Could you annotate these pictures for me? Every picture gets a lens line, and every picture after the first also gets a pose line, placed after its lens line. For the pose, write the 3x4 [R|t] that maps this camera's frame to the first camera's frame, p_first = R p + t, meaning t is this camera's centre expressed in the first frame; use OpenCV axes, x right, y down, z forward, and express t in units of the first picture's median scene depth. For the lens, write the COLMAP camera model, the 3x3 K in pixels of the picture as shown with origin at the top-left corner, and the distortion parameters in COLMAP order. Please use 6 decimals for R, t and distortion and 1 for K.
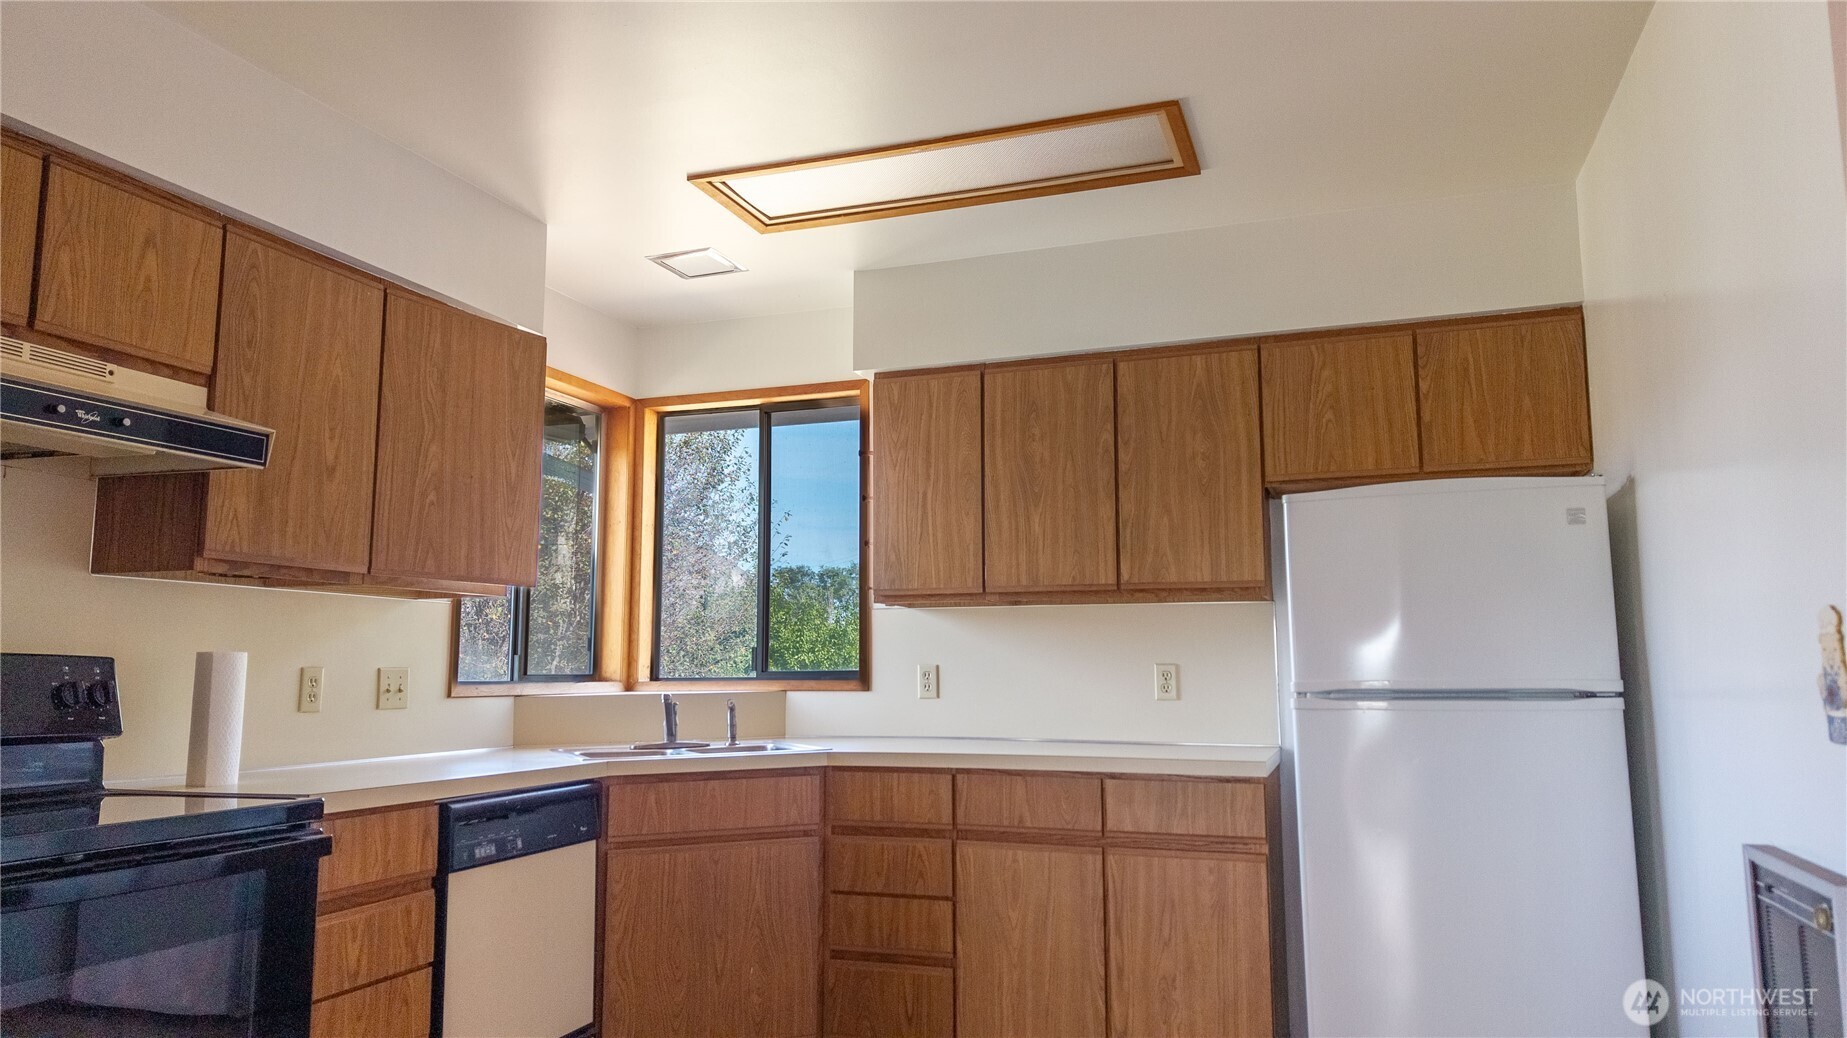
lens RADIAL K [[1227.9, 0, 925.9], [0, 1227.9, 525.7], [0, 0, 1]] dist [0.032406, -0.032768]
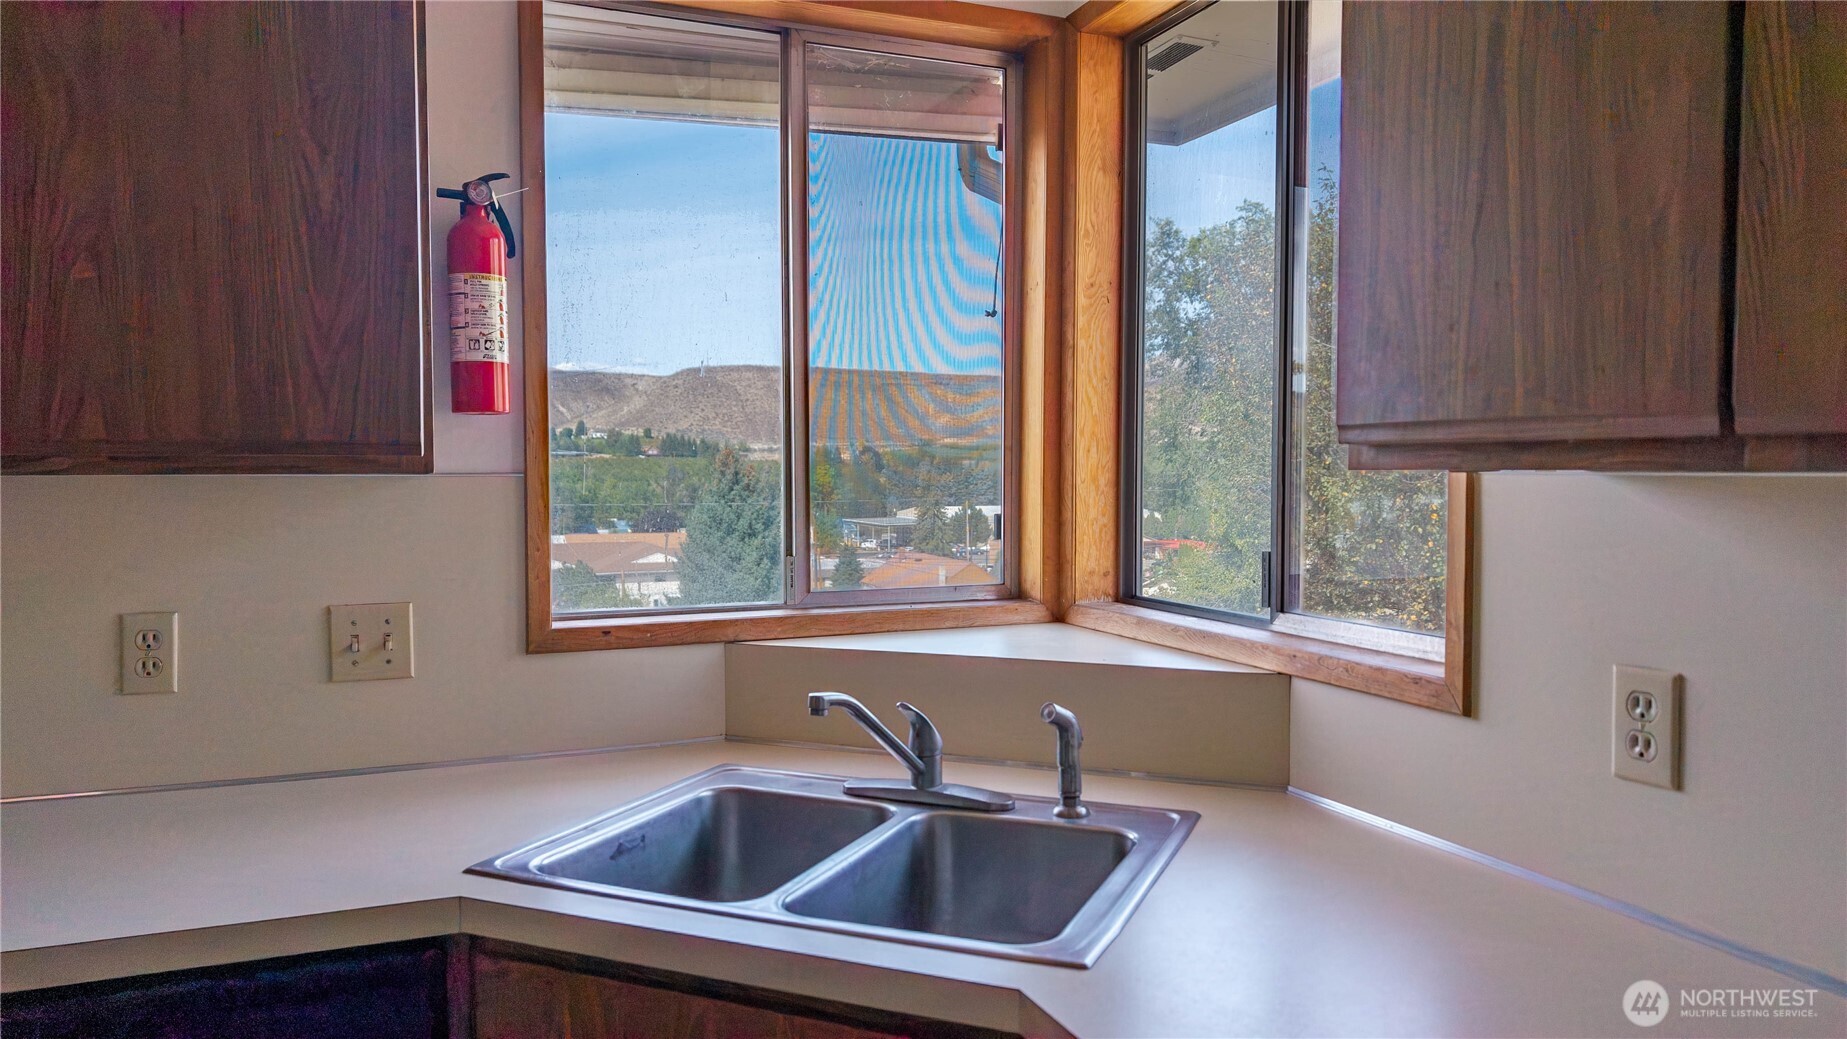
lens RADIAL K [[1227.9, 0, 928.8], [0, 1227.9, 525.0], [0, 0, 1]] dist [0.032406, -0.032768]
pose [[0.662995, 0.039065, -0.747604, 0.139758], [0.088330, 0.987580, 0.129937, 0.035969], [0.743395, -0.152183, 0.651310, 0.914563]]
